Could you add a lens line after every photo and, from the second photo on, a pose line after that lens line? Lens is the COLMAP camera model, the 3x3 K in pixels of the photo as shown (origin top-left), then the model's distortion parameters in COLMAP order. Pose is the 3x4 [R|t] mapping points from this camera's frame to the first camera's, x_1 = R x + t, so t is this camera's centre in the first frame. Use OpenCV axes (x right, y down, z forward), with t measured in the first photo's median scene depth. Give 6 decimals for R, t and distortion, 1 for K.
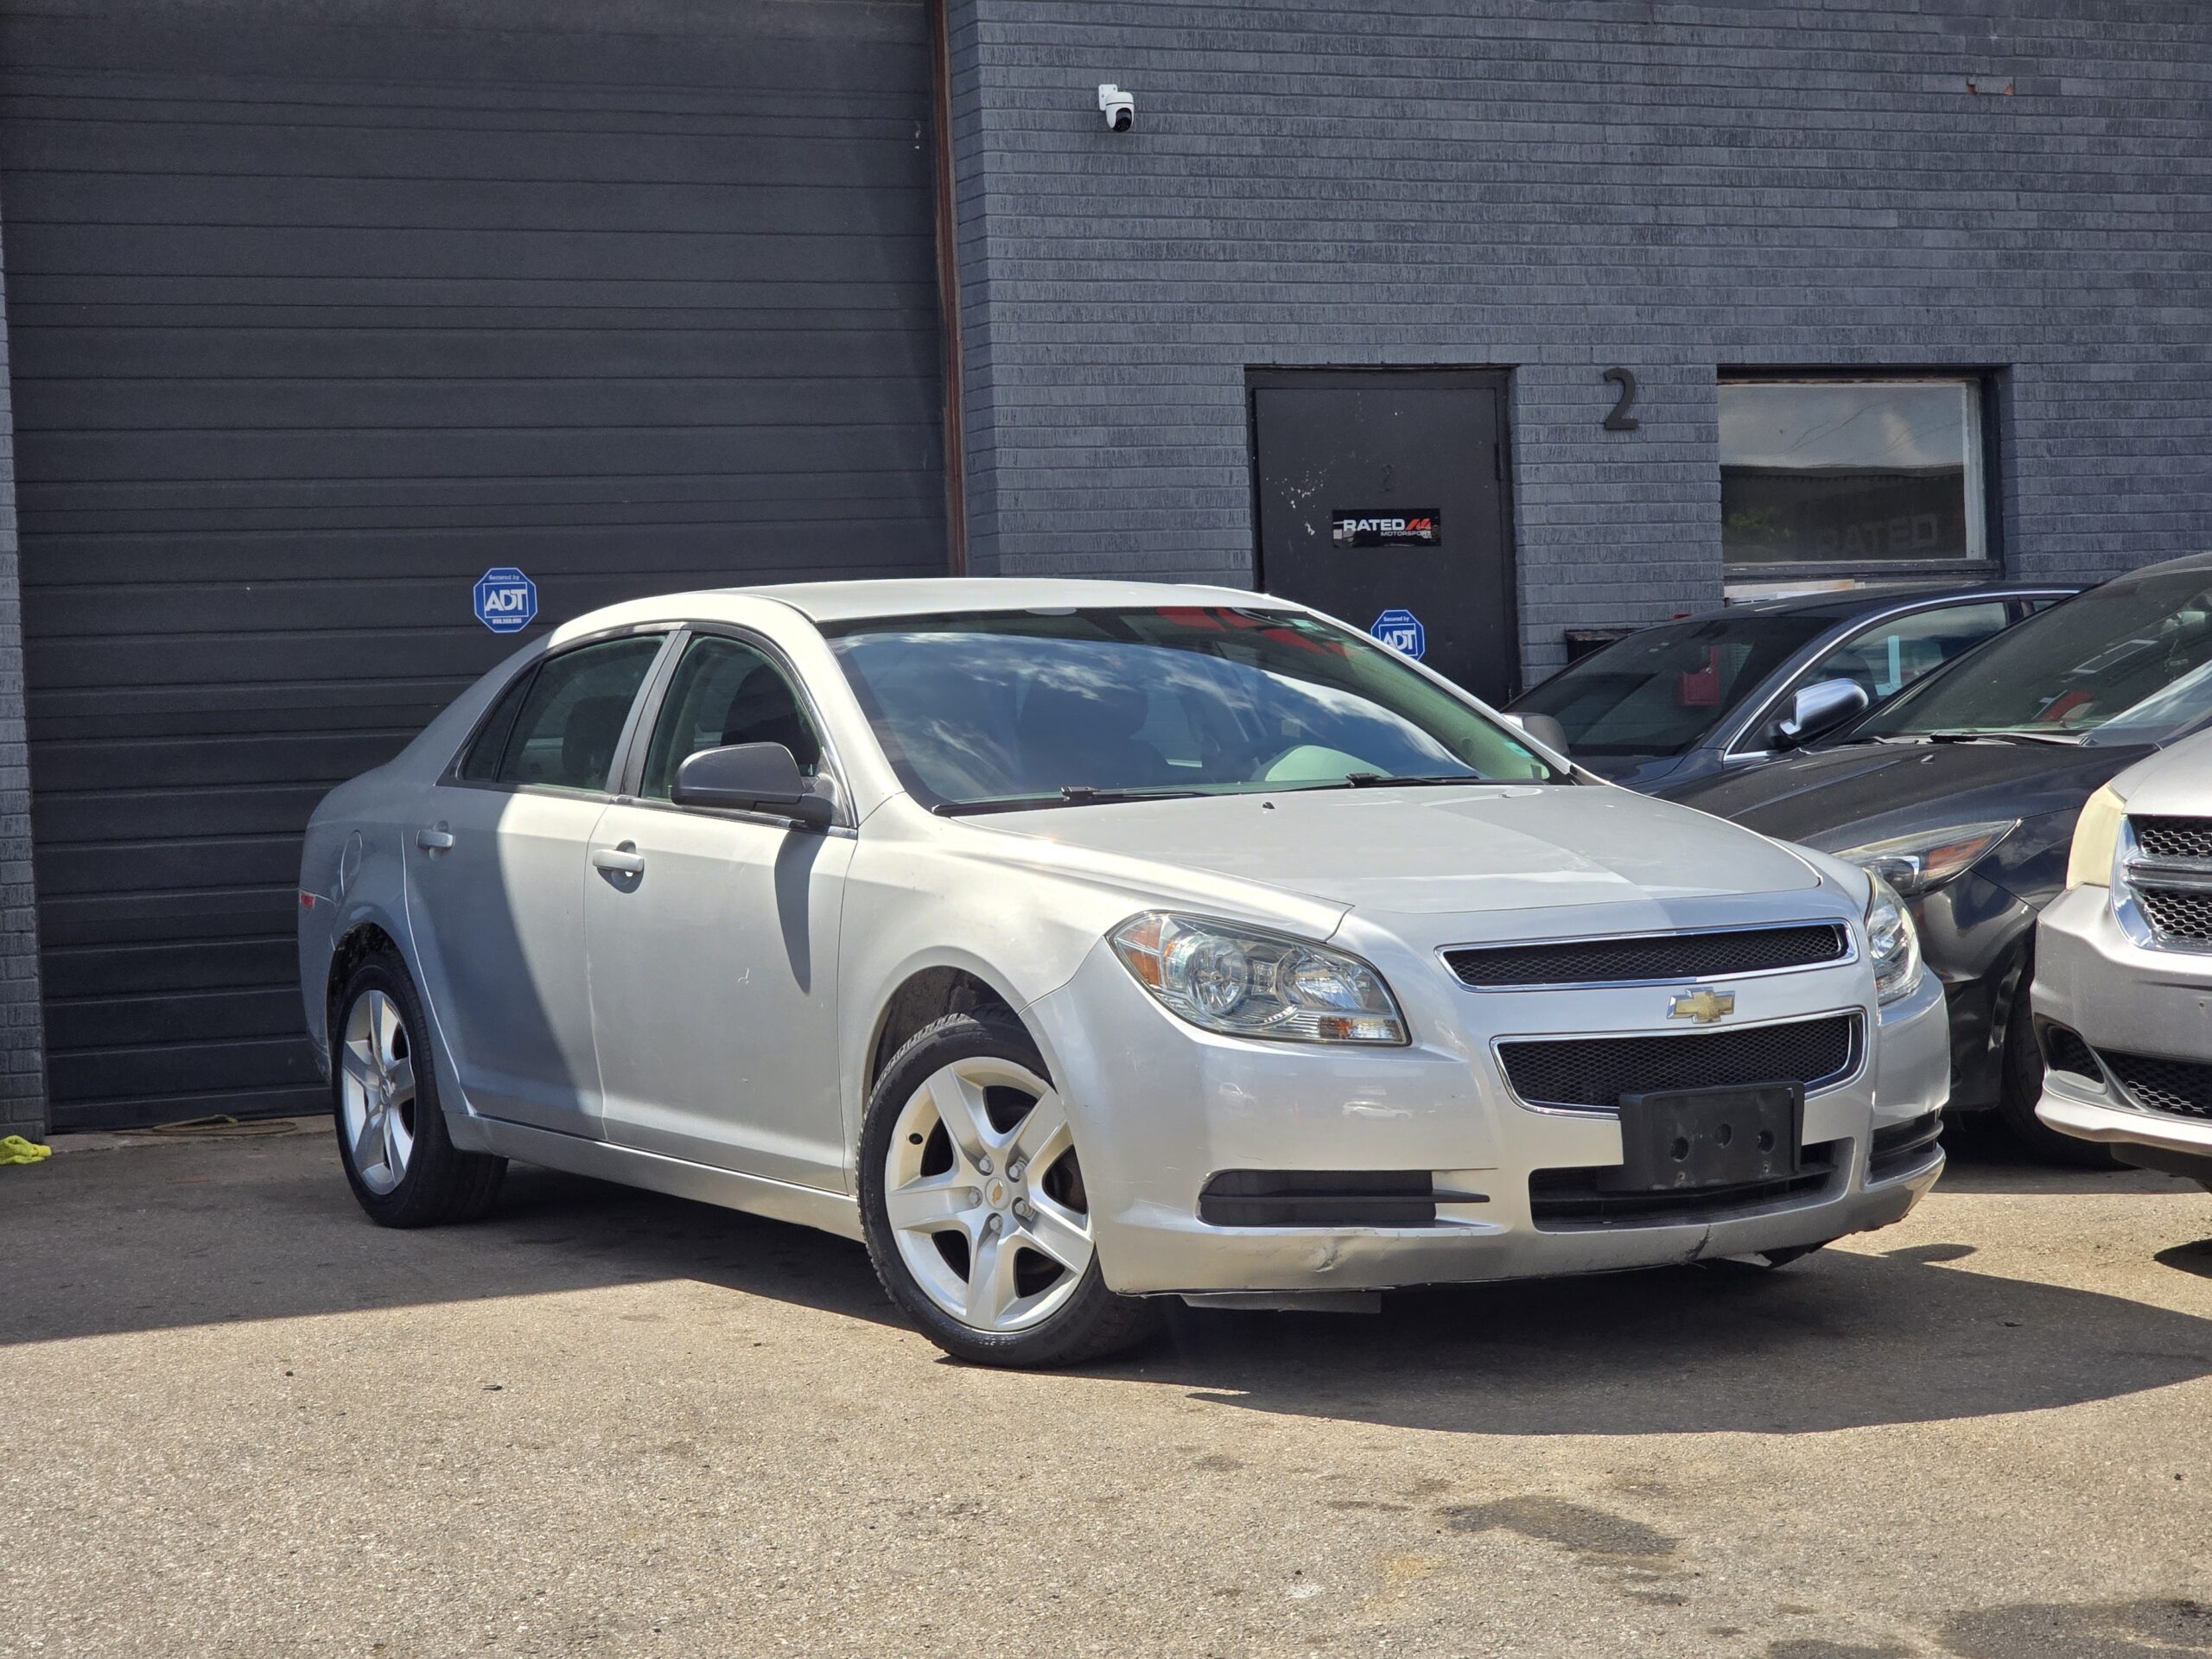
lens RADIAL K [[4385.5, 0, 1107.3], [0, 4385.5, 831.2], [0, 0, 1]] dist [0.252750, 0.000000]
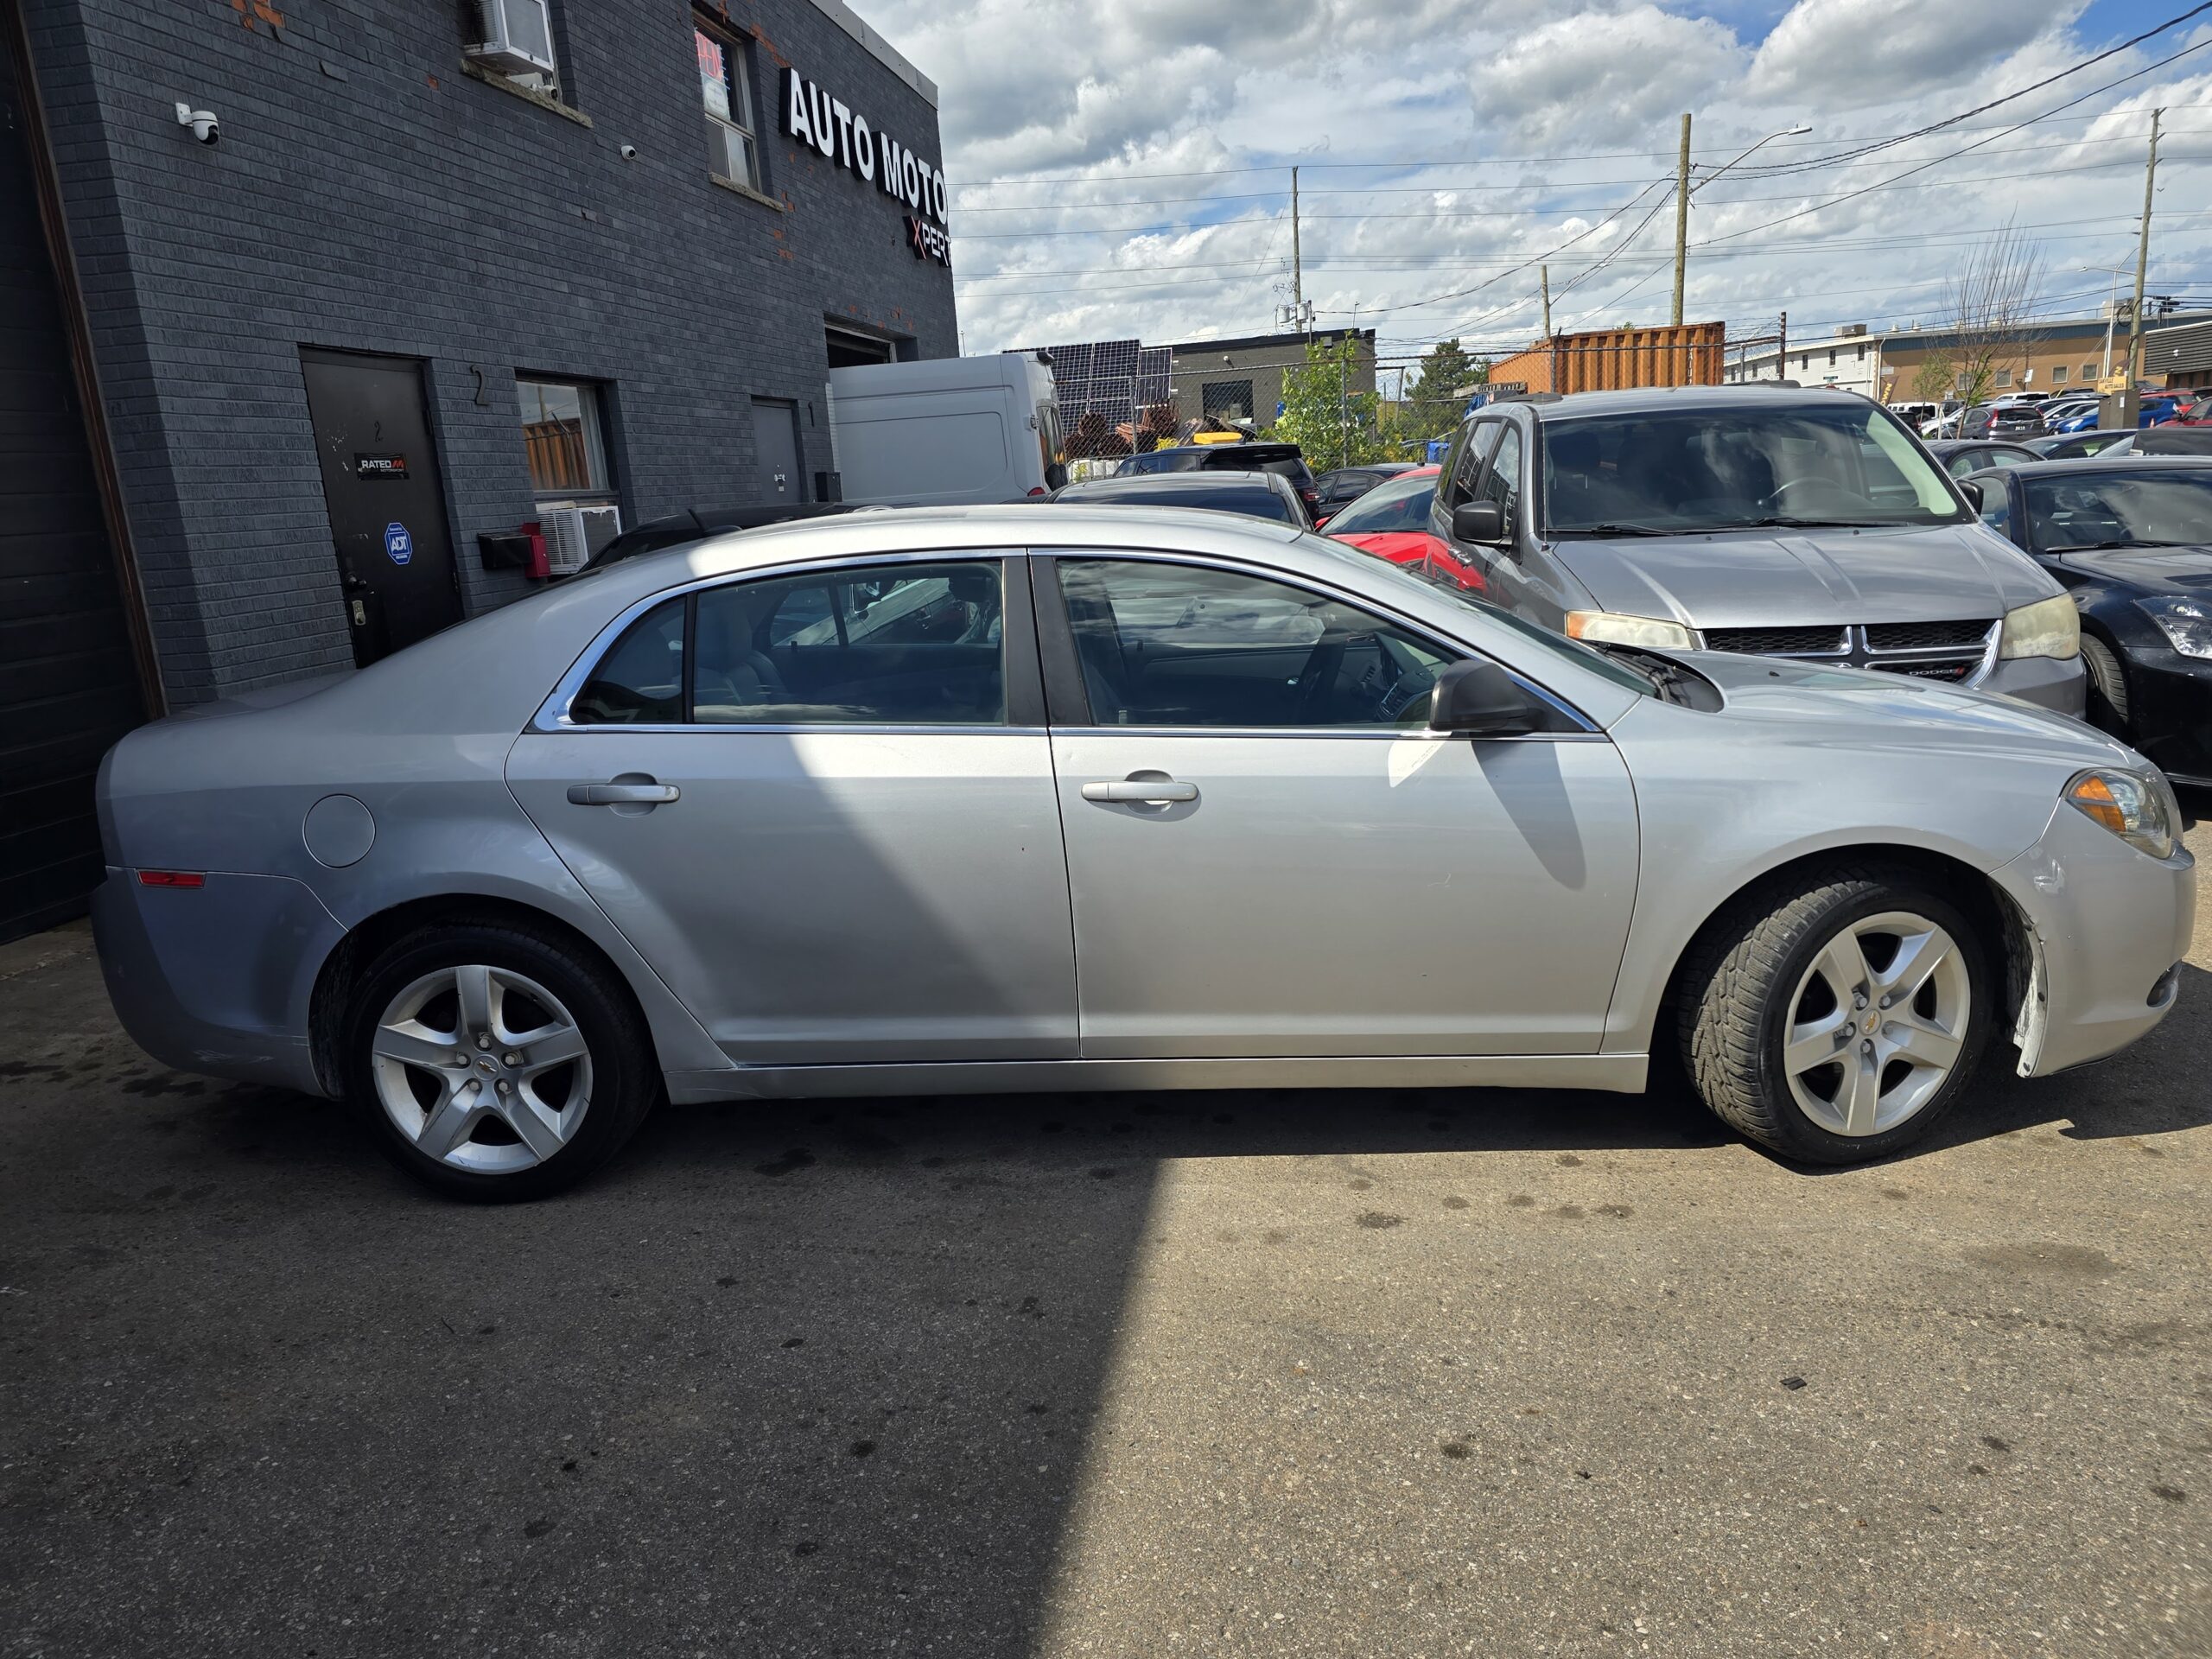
lens RADIAL K [[1539.2, 0, 1106.8], [0, 1539.2, 817.1], [0, 0, 1]] dist [0.029862, -0.014696]
pose [[0.533540, -0.178757, 0.826669, -0.255221], [0.057276, 0.982802, 0.175553, -0.030934], [-0.843833, -0.046317, 0.534603, 0.514993]]
